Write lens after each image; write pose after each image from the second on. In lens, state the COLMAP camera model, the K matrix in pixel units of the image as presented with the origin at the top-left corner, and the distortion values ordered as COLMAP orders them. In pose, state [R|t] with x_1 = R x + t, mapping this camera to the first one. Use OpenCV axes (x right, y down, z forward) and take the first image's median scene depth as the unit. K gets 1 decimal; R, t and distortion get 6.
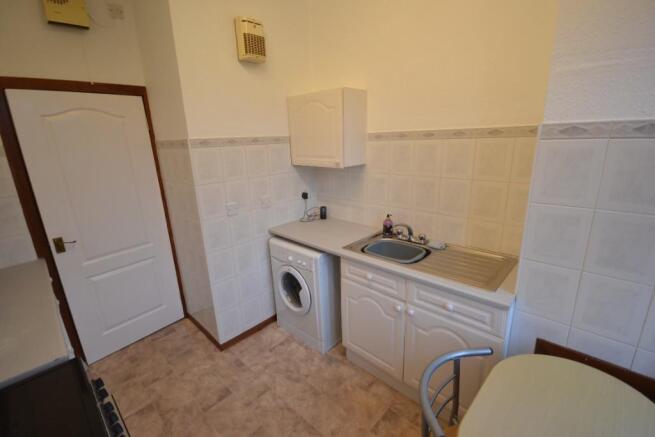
lens RADIAL K [[298.3, 0, 327.4], [0, 298.3, 209.1], [0, 0, 1]] dist [-0.000420, -0.000924]
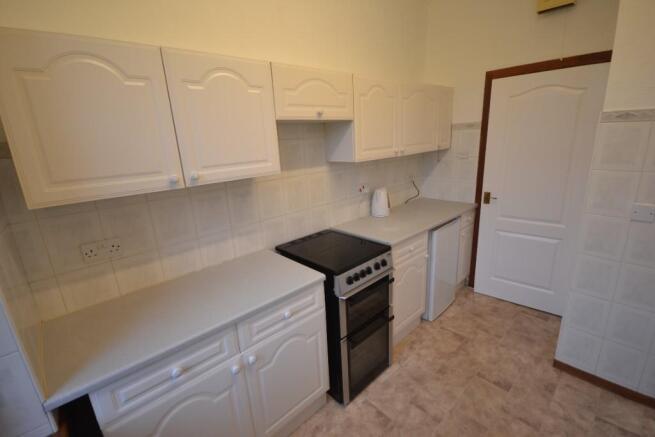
lens RADIAL K [[298.3, 0, 329.9], [0, 298.3, 214.2], [0, 0, 1]] dist [-0.000420, -0.000924]
pose [[-0.044295, 0.303415, -0.951828, 0.405632], [-0.197055, 0.931391, 0.306070, -0.077494], [0.979391, 0.201120, 0.018533, 0.298066]]
